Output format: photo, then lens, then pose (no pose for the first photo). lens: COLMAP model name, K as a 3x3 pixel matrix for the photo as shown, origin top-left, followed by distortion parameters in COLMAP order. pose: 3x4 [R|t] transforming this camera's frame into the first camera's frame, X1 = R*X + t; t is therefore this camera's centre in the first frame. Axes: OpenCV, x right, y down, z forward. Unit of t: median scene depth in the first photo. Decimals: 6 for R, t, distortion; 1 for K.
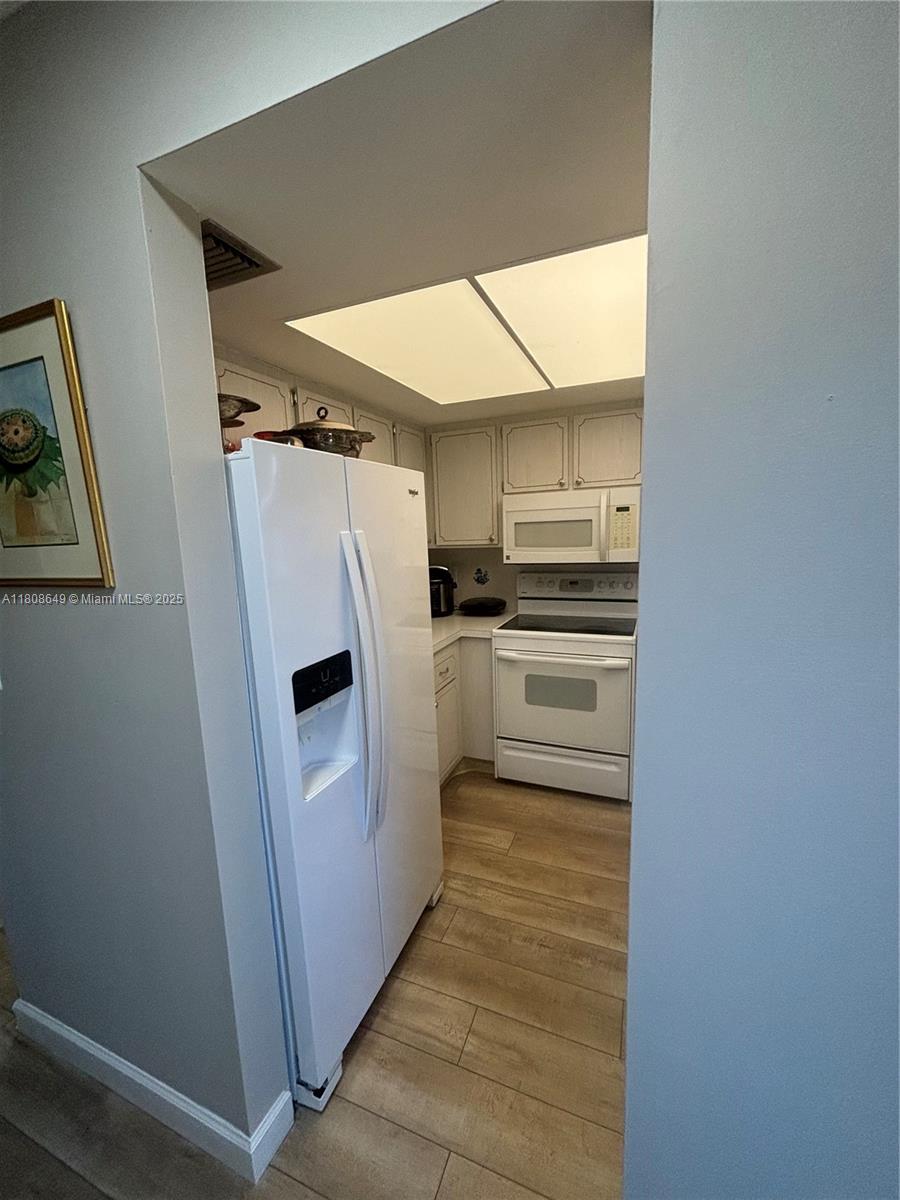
lens RADIAL K [[484.8, 0, 450.0], [0, 484.8, 605.7], [0, 0, 1]] dist [-0.003410, -0.000701]
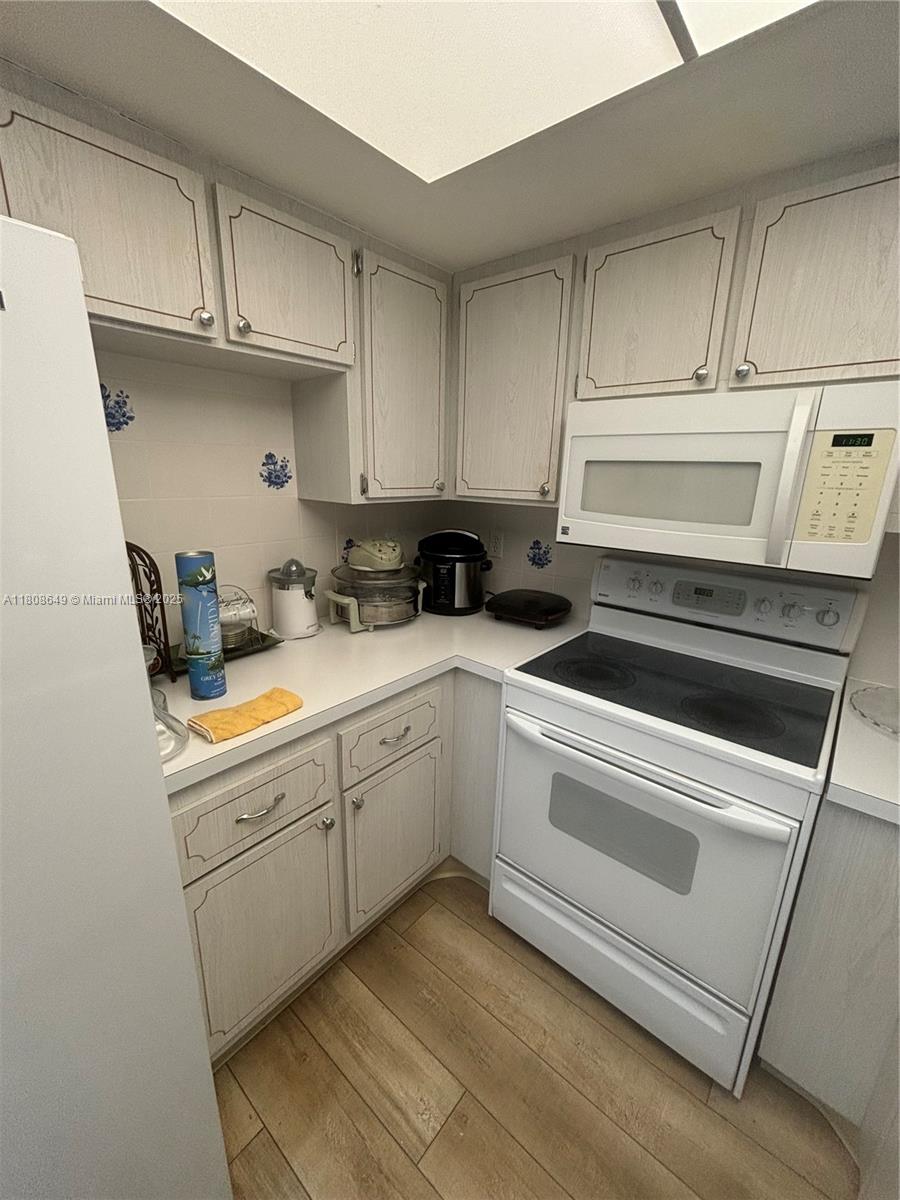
lens RADIAL K [[484.8, 0, 454.0], [0, 484.8, 601.7], [0, 0, 1]] dist [-0.003410, -0.000701]
pose [[0.948285, 0.140297, -0.284732, 0.176255], [-0.108277, 0.986190, 0.125318, -0.082116], [0.298382, -0.088007, 0.950380, 0.507941]]
